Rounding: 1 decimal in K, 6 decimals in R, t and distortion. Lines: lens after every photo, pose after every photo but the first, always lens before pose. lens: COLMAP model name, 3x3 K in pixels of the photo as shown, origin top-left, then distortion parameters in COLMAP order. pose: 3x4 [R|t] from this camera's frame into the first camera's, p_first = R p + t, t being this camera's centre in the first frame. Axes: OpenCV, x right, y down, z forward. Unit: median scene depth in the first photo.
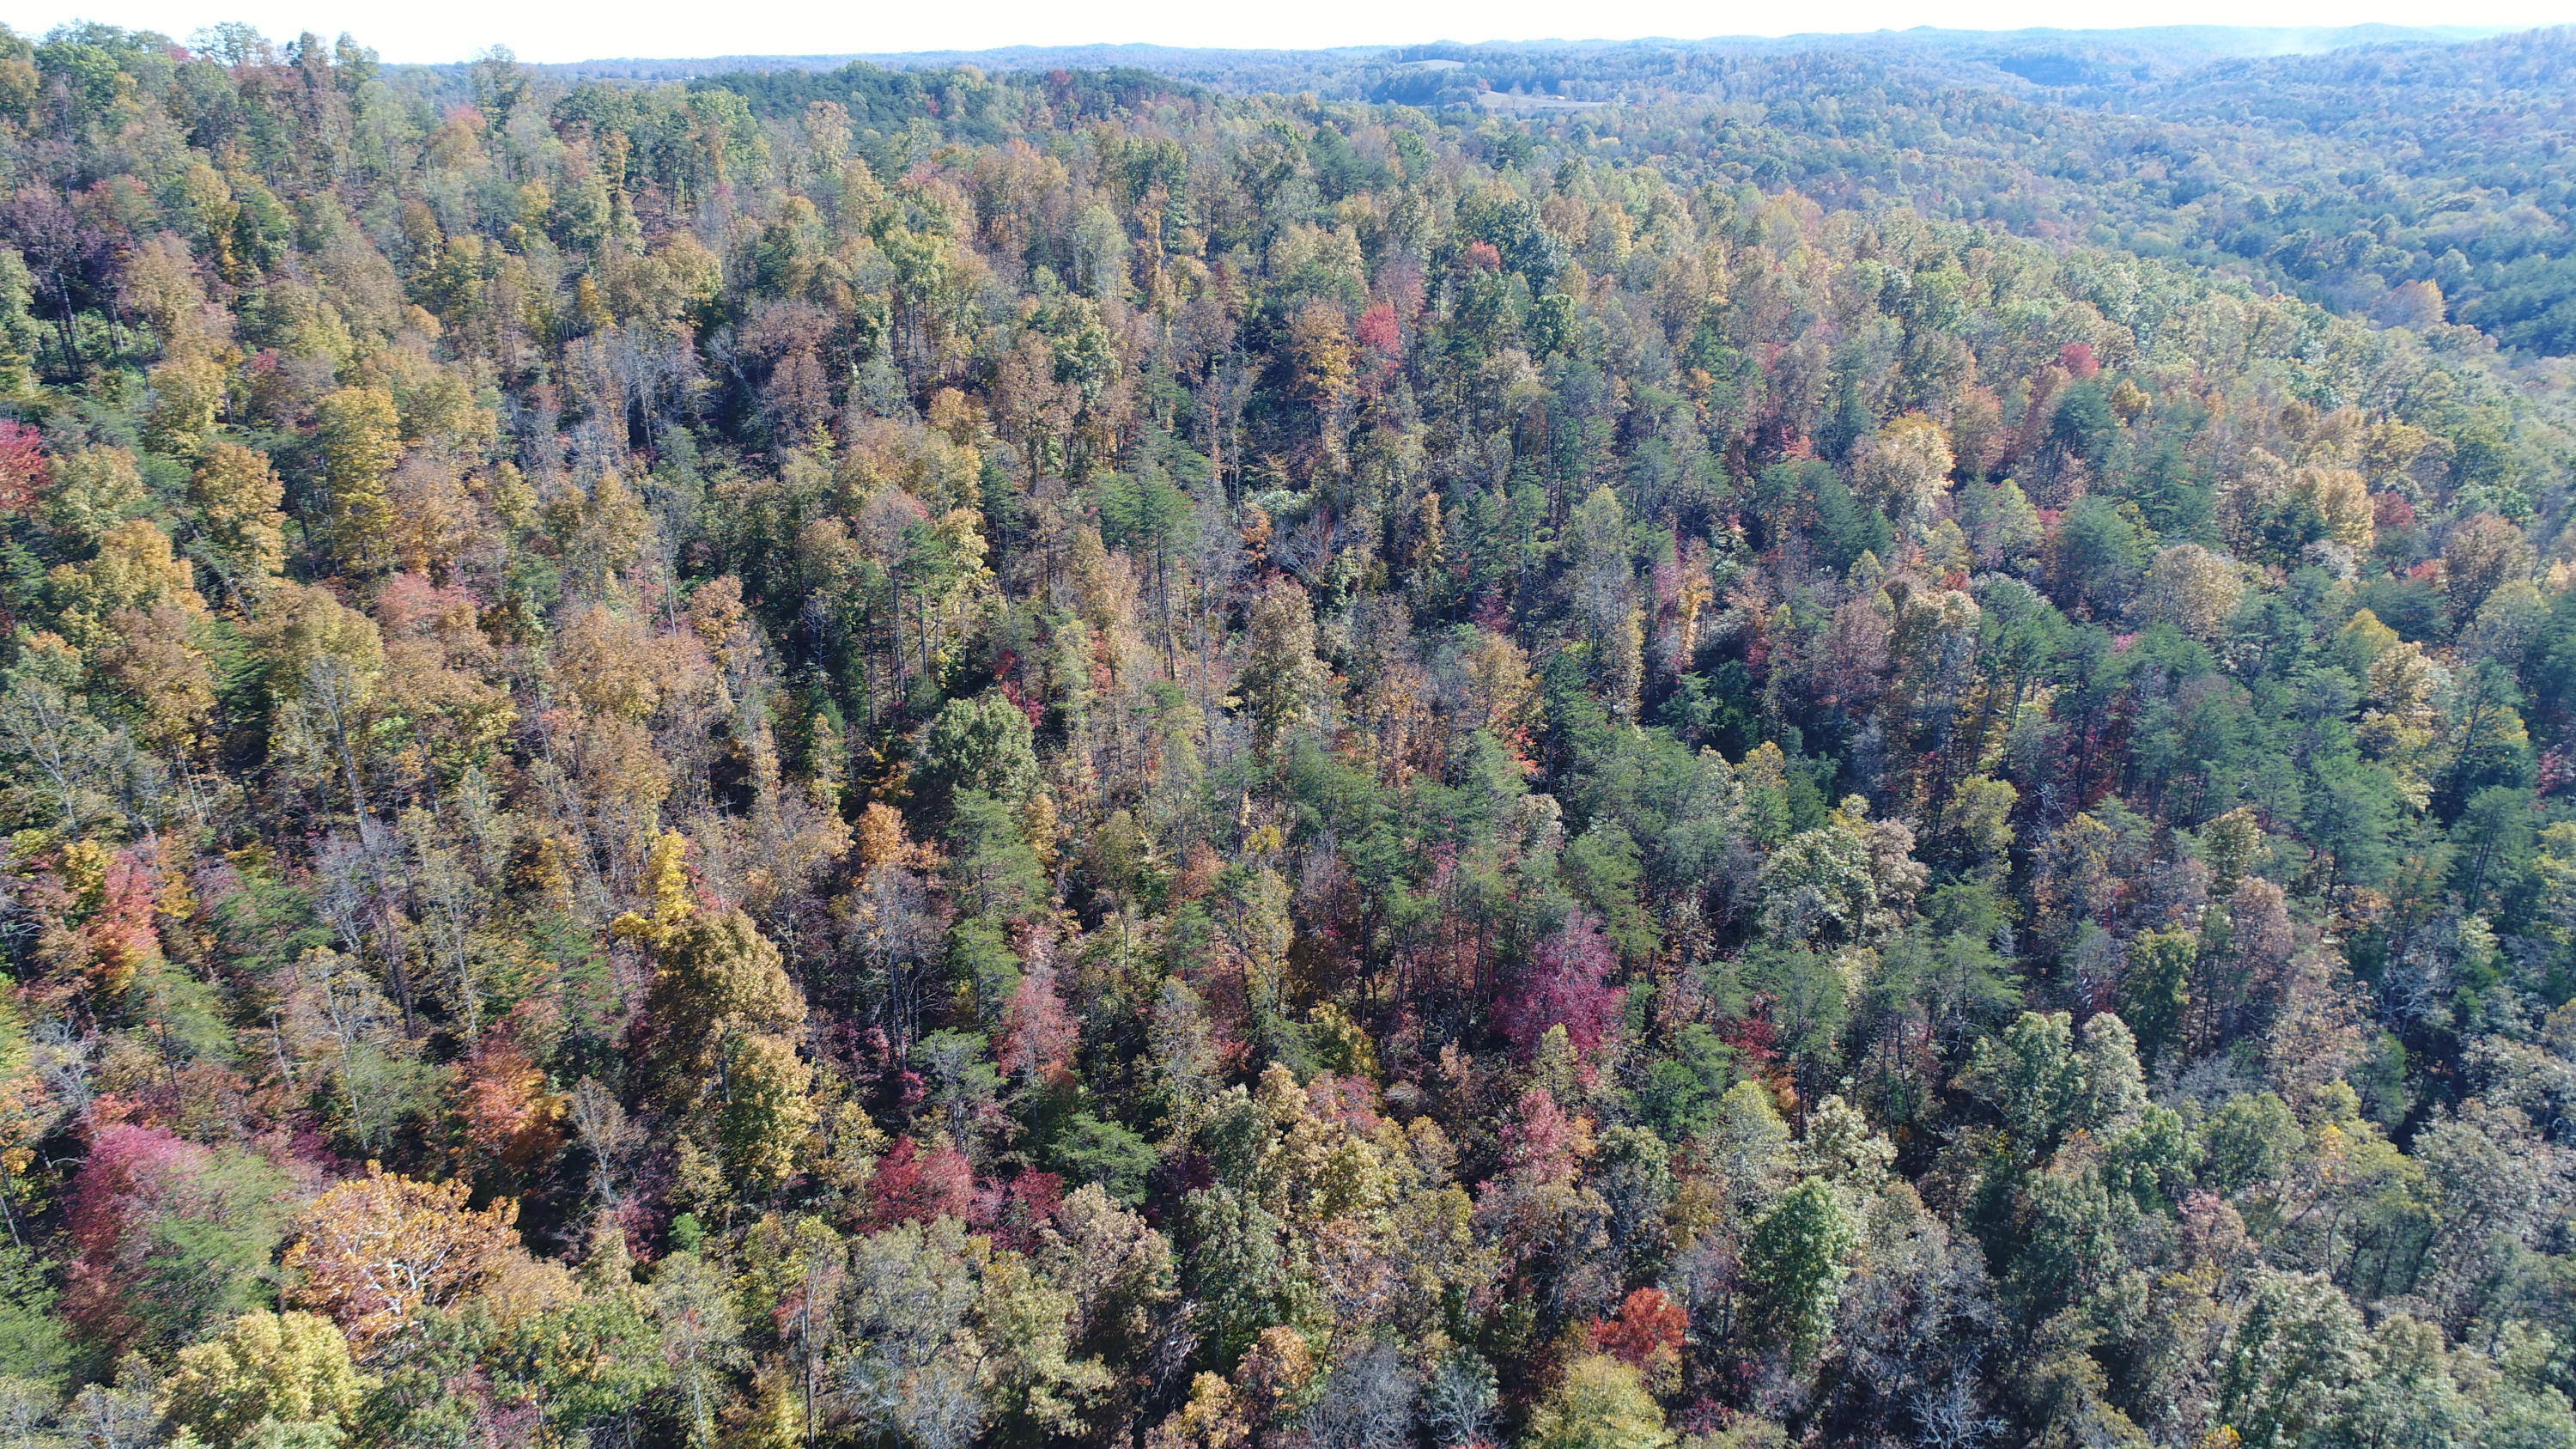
lens RADIAL K [[1723.1, 0, 1290.5], [0, 1723.1, 721.1], [0, 0, 1]] dist [0.001111, 0.000775]
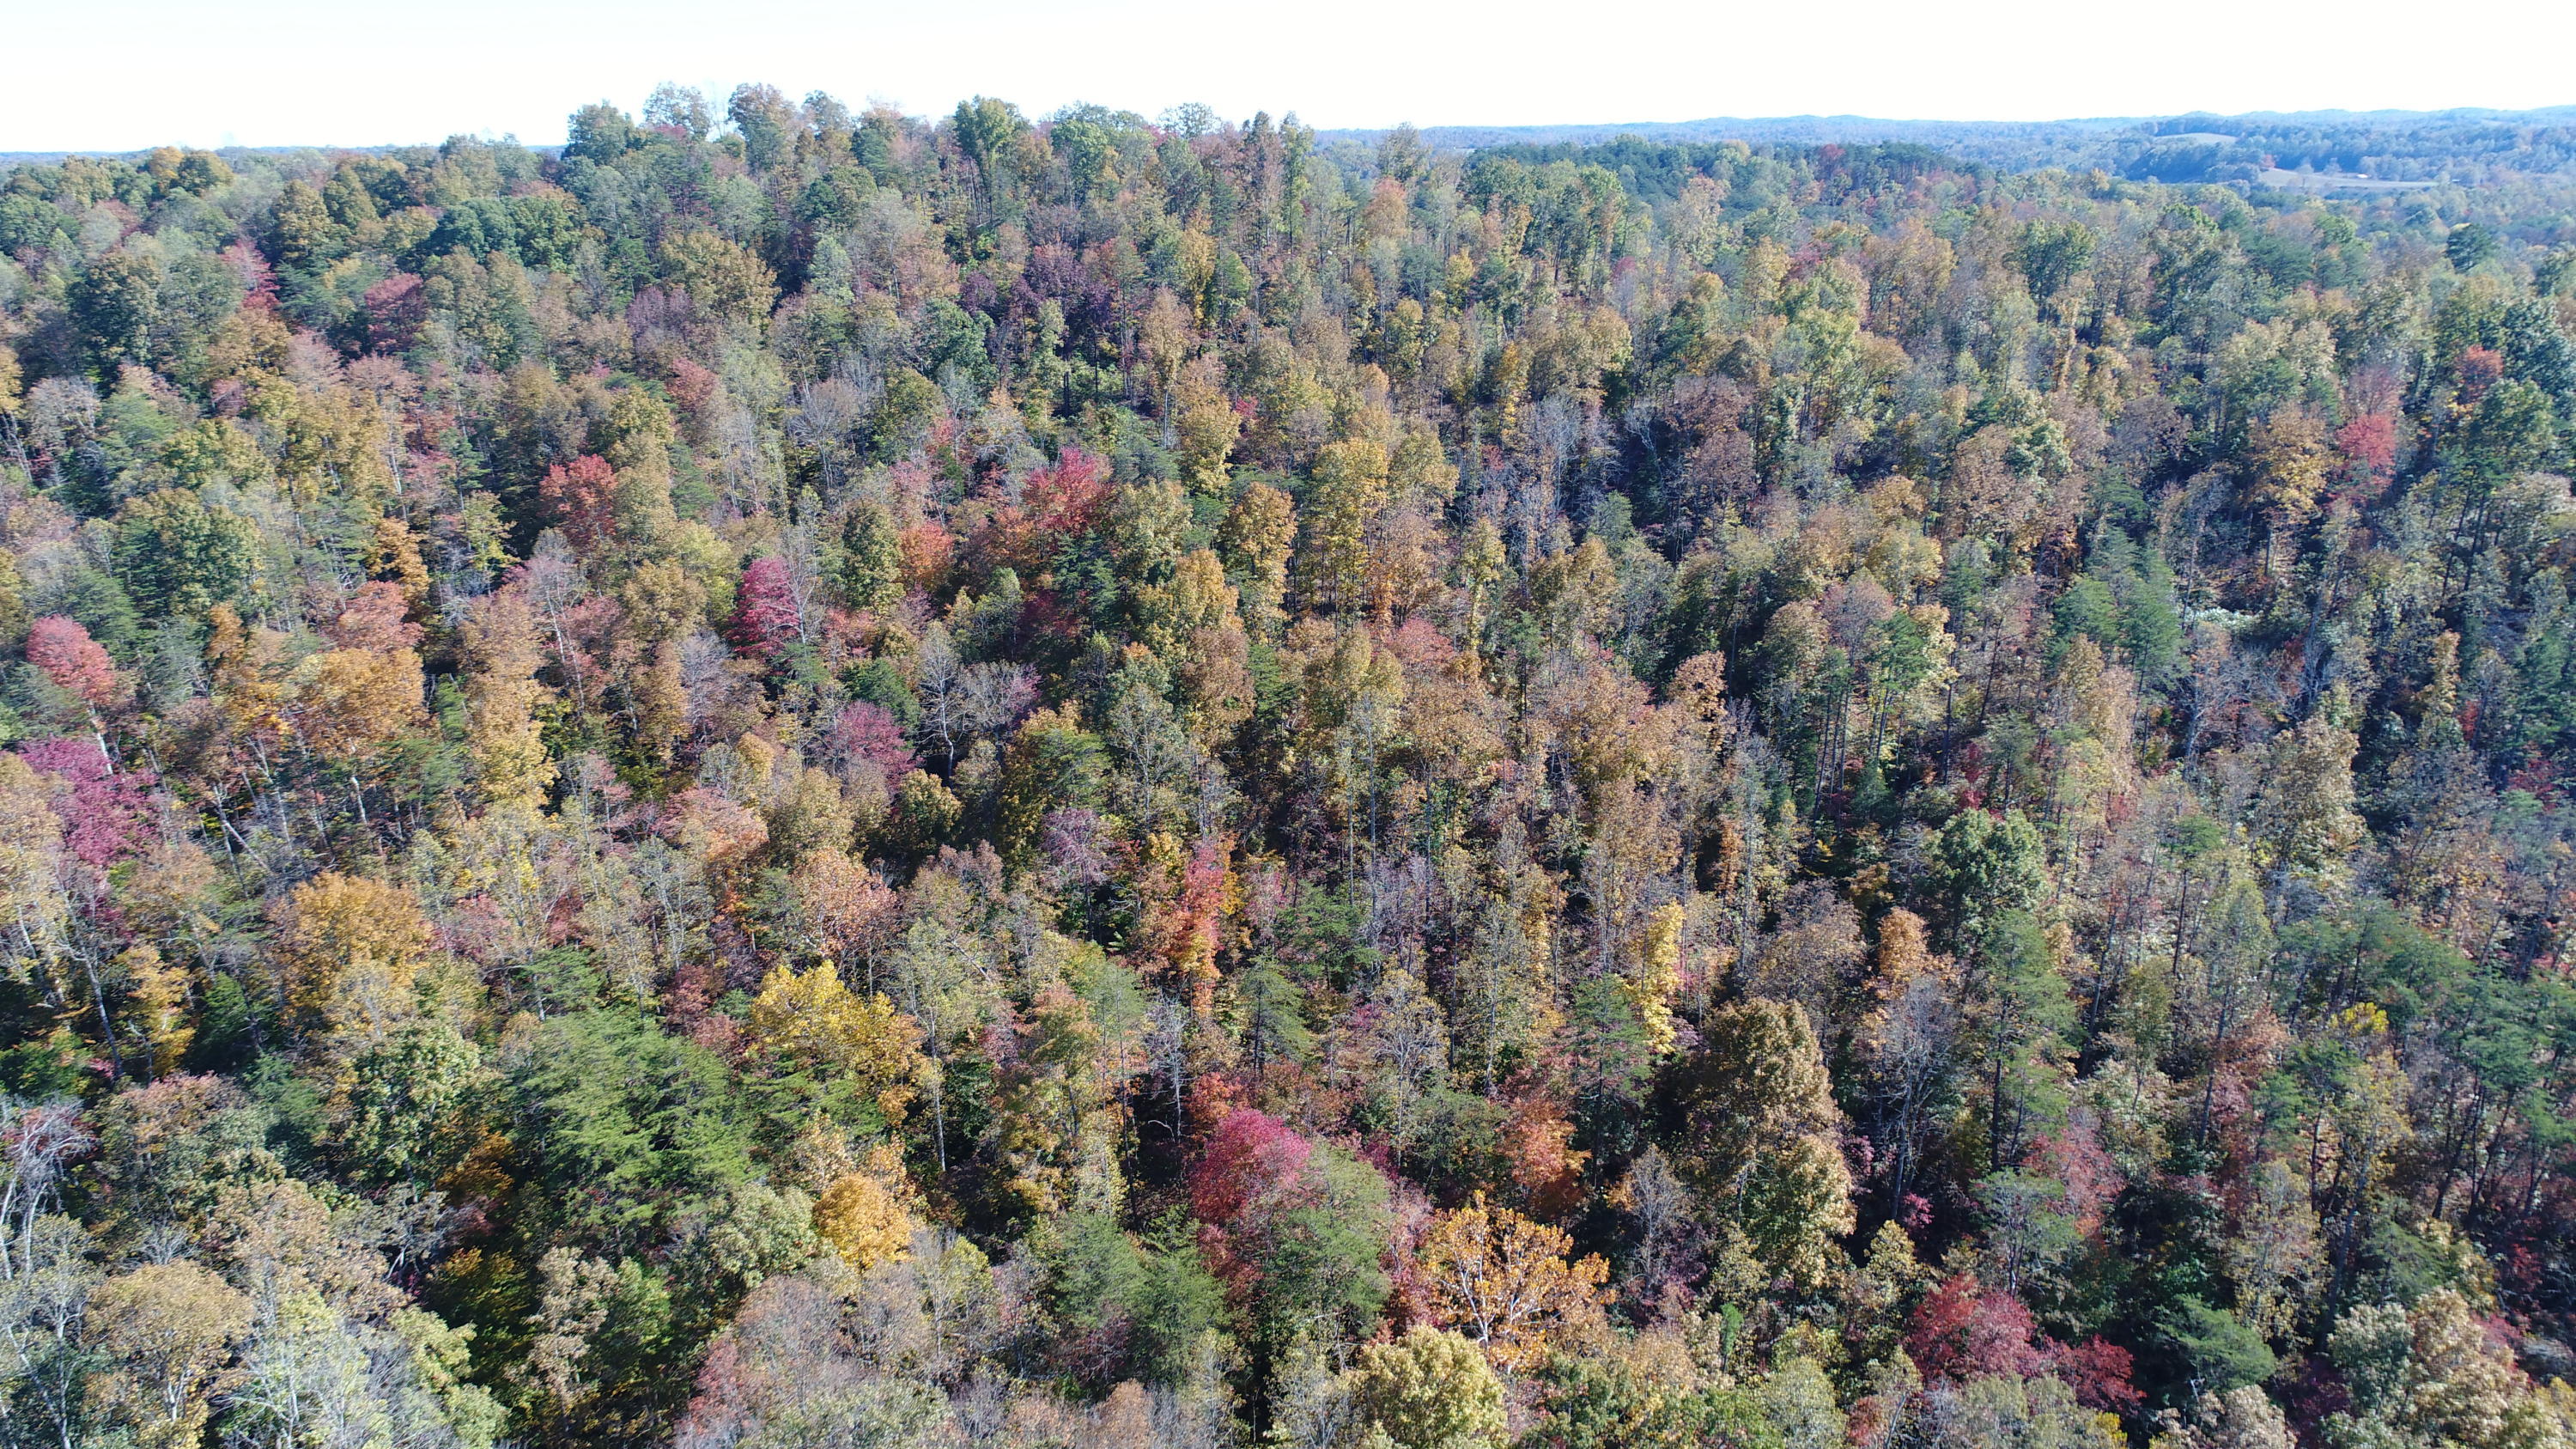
lens RADIAL K [[1723.1, 0, 1293.8], [0, 1723.1, 730.8], [0, 0, 1]] dist [0.001111, 0.000775]
pose [[0.932700, 0.120665, -0.339868, -0.143289], [-0.131279, 0.991311, -0.008318, 0.001223], [0.335911, 0.052376, 0.940436, -0.014304]]
